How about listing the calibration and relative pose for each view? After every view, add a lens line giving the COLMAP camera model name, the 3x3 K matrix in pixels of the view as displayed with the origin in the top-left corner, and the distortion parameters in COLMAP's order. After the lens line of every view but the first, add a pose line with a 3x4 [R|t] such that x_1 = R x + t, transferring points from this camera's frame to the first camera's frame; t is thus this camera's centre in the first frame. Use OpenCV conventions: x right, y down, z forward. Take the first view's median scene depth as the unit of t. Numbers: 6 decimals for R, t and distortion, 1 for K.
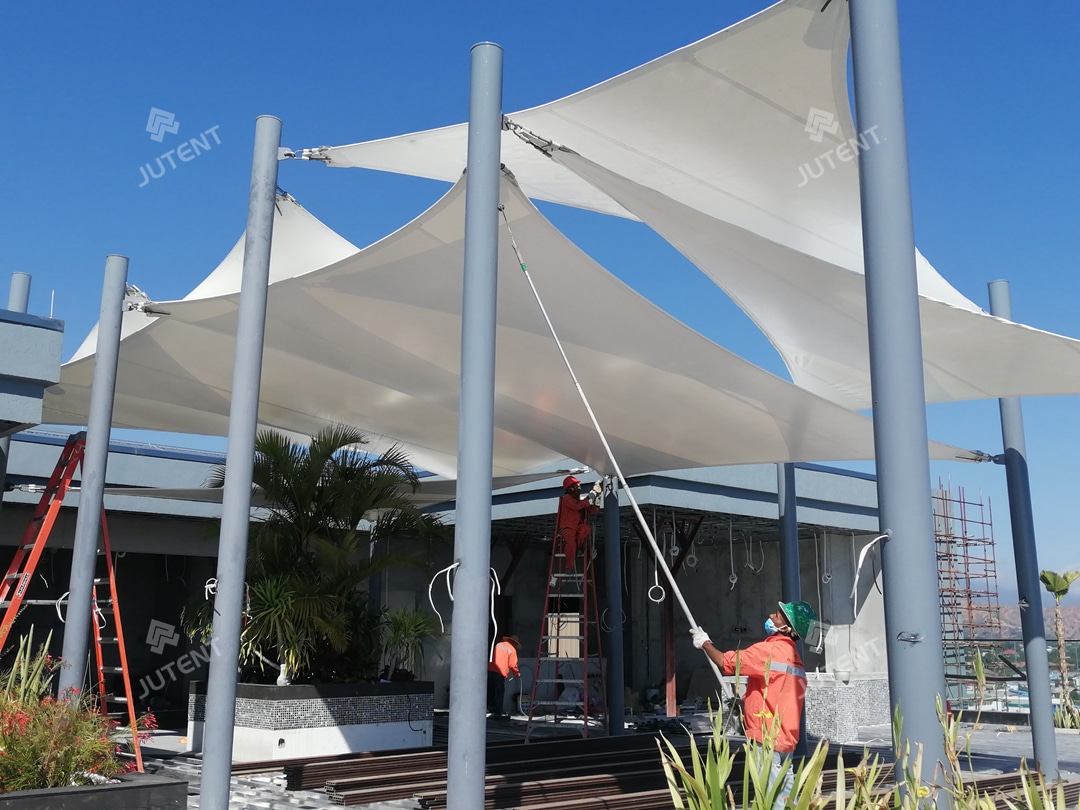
lens RADIAL K [[1124.4, 0, 540.0], [0, 1124.4, 405.0], [0, 0, 1]] dist [0.017046, 0.004885]
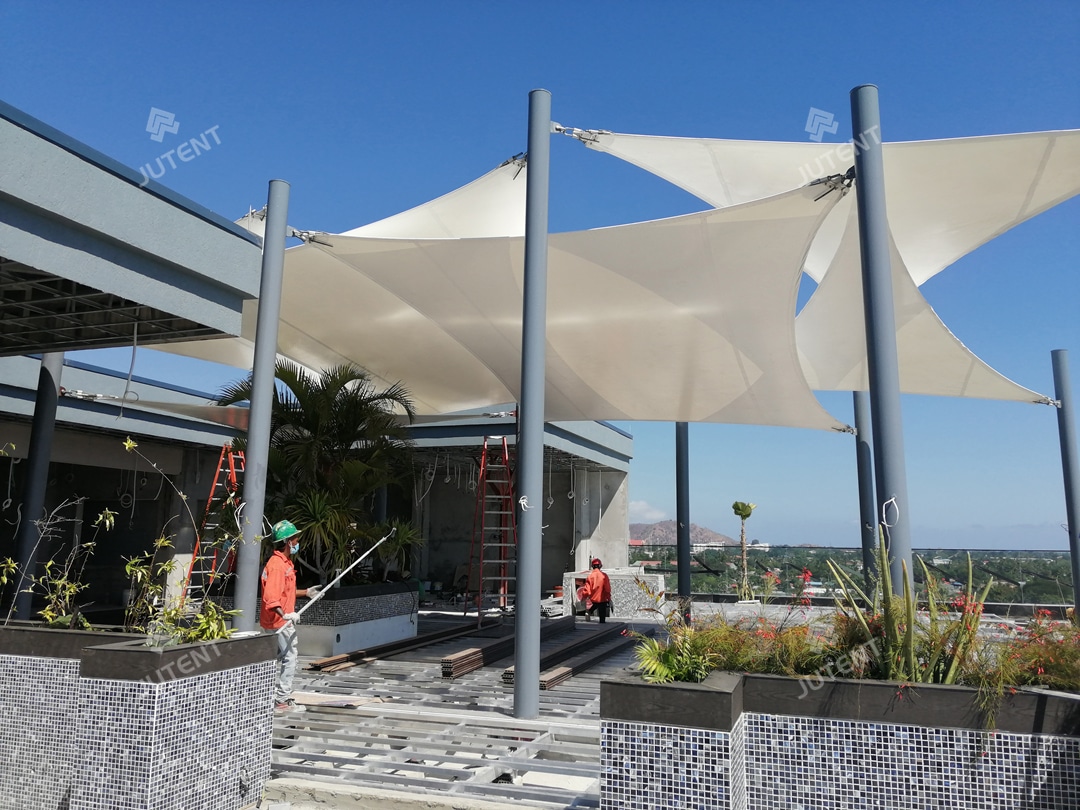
lens RADIAL K [[828.8, 0, 540.0], [0, 828.8, 405.0], [0, 0, 1]] dist [0.045057, -0.066007]
pose [[0.886393, 0.080140, 0.455944, -0.430087], [-0.100631, 0.994706, 0.020800, 0.028387], [-0.451863, -0.064319, 0.889766, 0.172296]]
